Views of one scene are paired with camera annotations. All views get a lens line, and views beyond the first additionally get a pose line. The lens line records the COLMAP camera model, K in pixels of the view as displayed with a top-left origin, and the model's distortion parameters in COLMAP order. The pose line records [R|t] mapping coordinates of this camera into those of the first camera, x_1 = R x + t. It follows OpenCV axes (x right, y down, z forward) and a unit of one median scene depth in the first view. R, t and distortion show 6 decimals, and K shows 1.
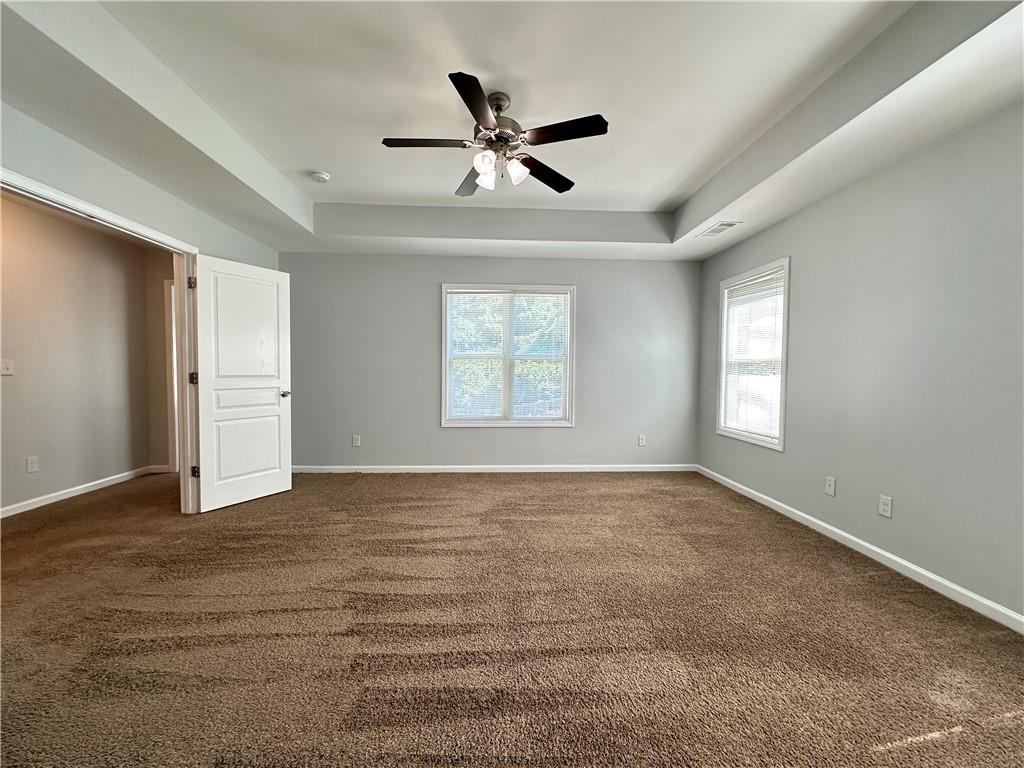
lens RADIAL K [[411.1, 0, 512.7], [0, 411.1, 382.5], [0, 0, 1]] dist [-0.004262, 0.000985]
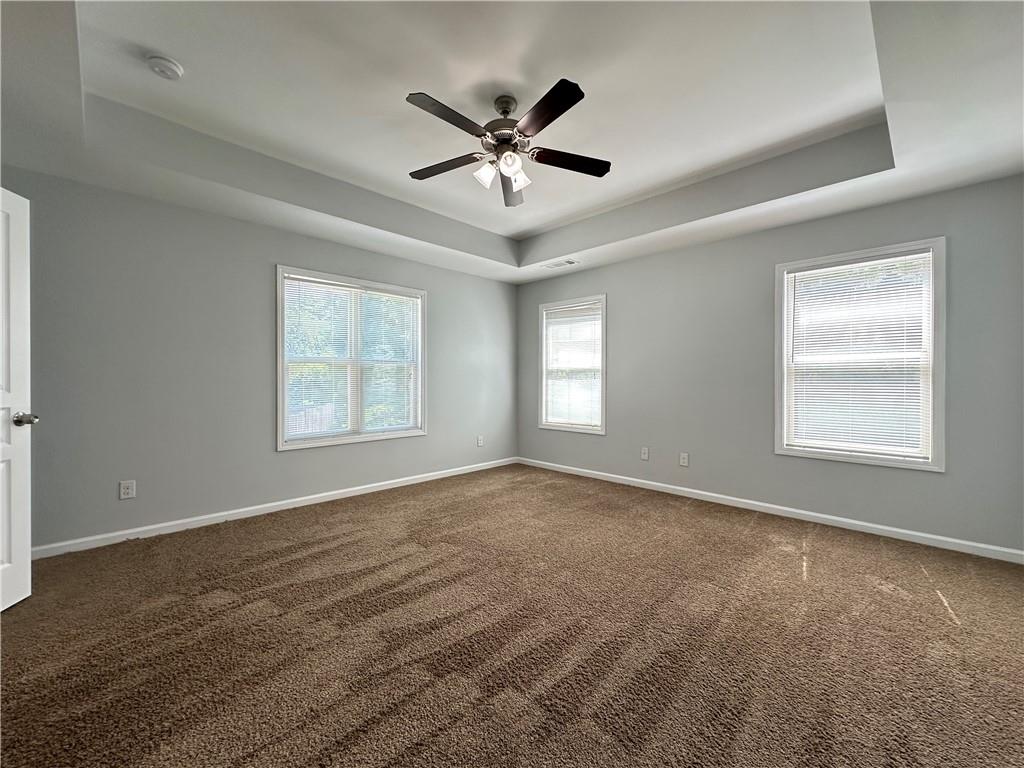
lens RADIAL K [[411.1, 0, 512.3], [0, 411.1, 382.2], [0, 0, 1]] dist [-0.004262, 0.000985]
pose [[0.740445, -0.009500, 0.672050, -0.441338], [0.026067, 0.999554, -0.014590, 0.003482], [-0.671611, 0.028322, 0.740362, 0.168702]]
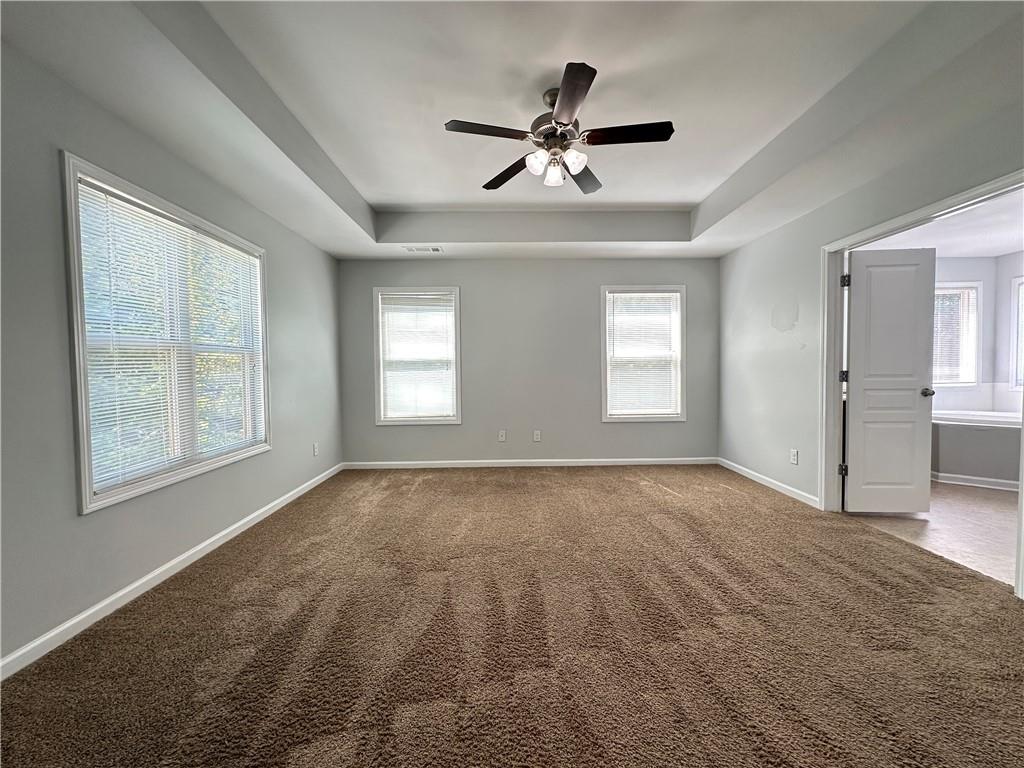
lens RADIAL K [[411.1, 0, 512.4], [0, 411.1, 382.2], [0, 0, 1]] dist [-0.004262, 0.000985]
pose [[0.031355, -0.039173, 0.998740, -0.671968], [0.044429, 0.998299, 0.037761, -0.019490], [-0.998520, 0.043189, 0.033042, 0.690858]]
